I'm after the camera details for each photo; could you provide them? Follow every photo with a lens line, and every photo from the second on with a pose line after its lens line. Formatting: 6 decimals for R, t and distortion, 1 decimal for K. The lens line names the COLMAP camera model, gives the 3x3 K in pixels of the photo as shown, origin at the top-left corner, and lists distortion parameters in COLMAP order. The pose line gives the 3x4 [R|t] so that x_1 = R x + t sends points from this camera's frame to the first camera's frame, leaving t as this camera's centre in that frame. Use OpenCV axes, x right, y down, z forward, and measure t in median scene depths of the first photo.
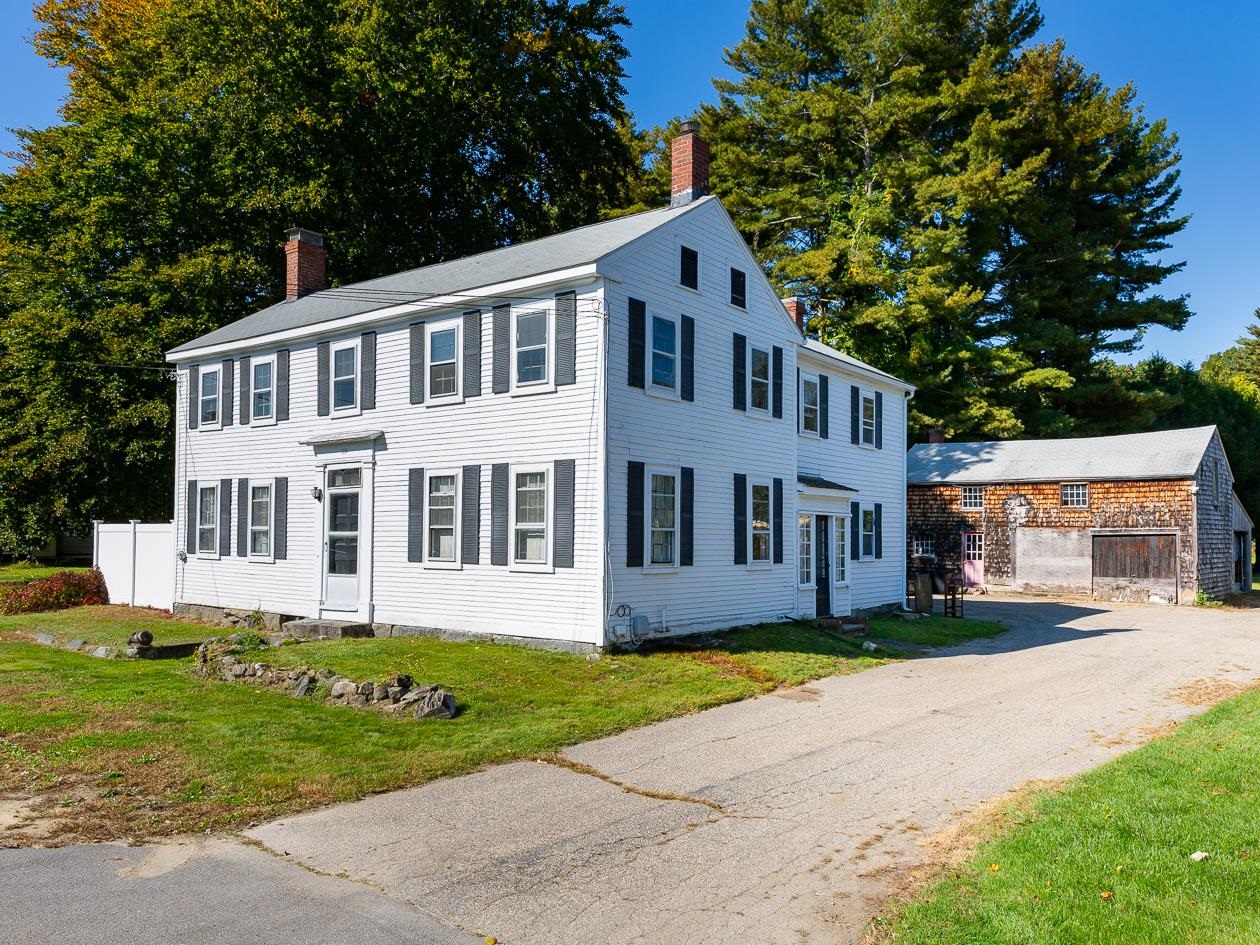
lens RADIAL K [[1033.2, 0, 589.0], [0, 1033.2, 503.9], [0, 0, 1]] dist [-0.000165, -0.001617]
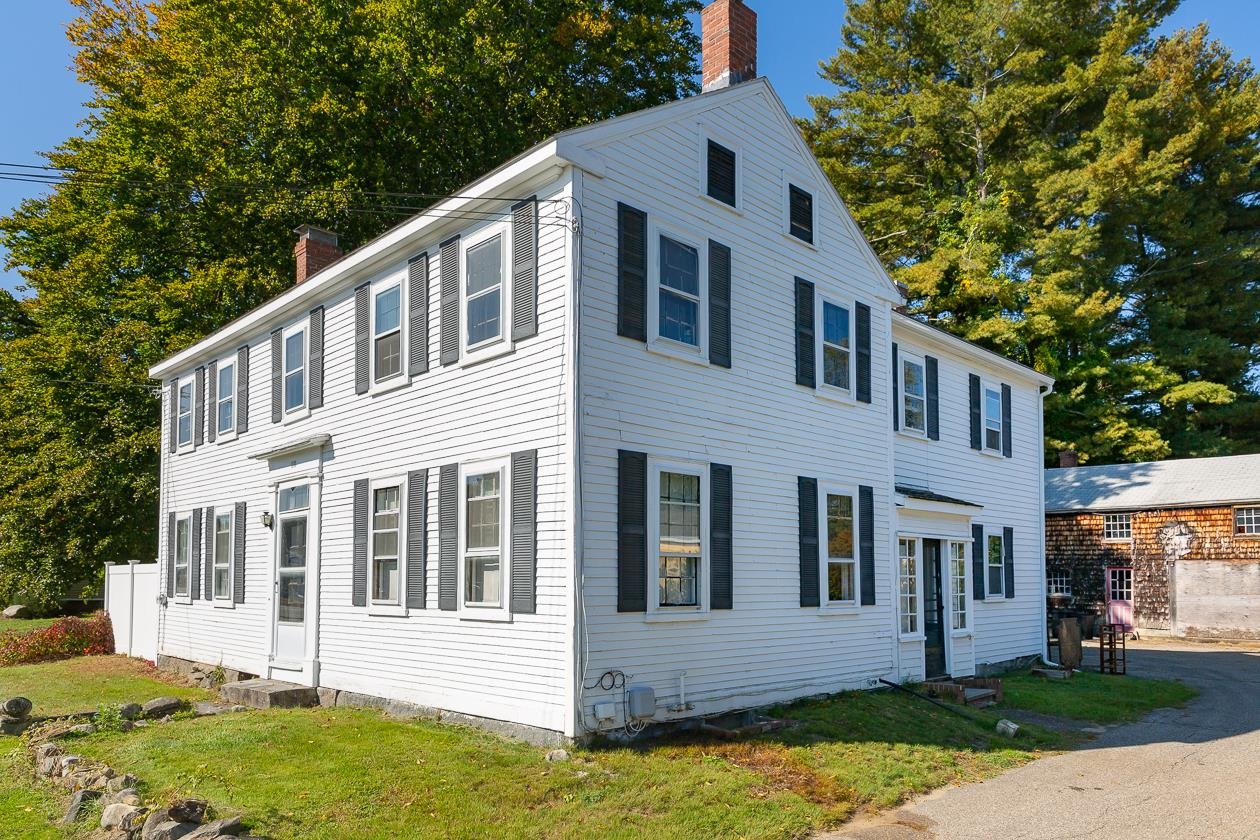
lens RADIAL K [[913.1, 0, 598.3], [0, 913.1, 538.5], [0, 0, 1]] dist [0.002492, 0.002547]
pose [[0.990956, -0.014914, -0.133358, 0.060749], [0.012774, 0.999776, -0.016888, 0.014469], [0.133580, 0.015031, 0.990924, 0.255791]]
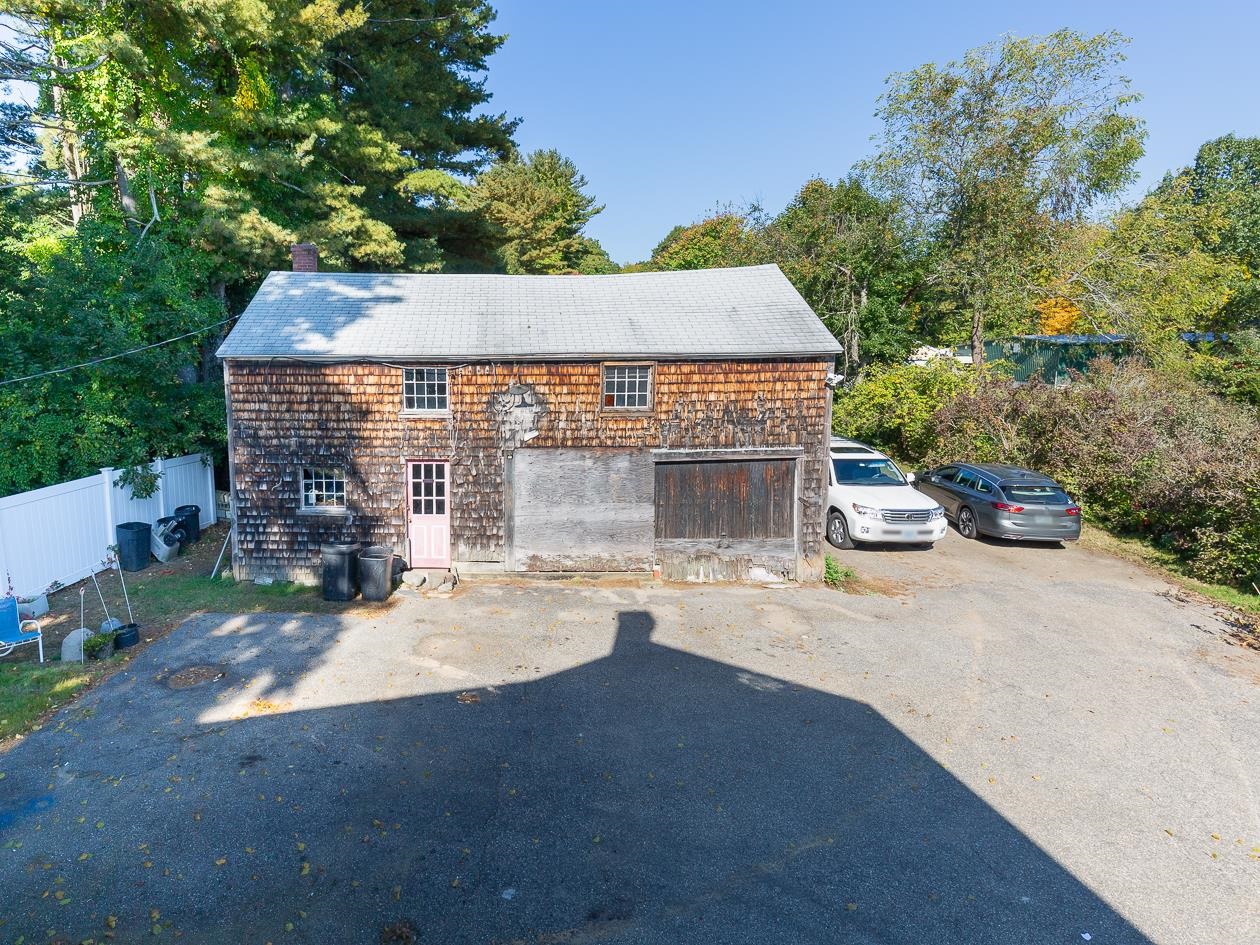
lens RADIAL K [[665.9, 0, 479.2], [0, 665.9, 421.1], [0, 0, 1]] dist [0.001075, -0.000134]
pose [[0.732253, -0.097592, 0.674004, 0.238037], [-0.005967, 0.988722, 0.149644, -0.050778], [-0.681007, -0.113599, 0.723412, 1.007330]]
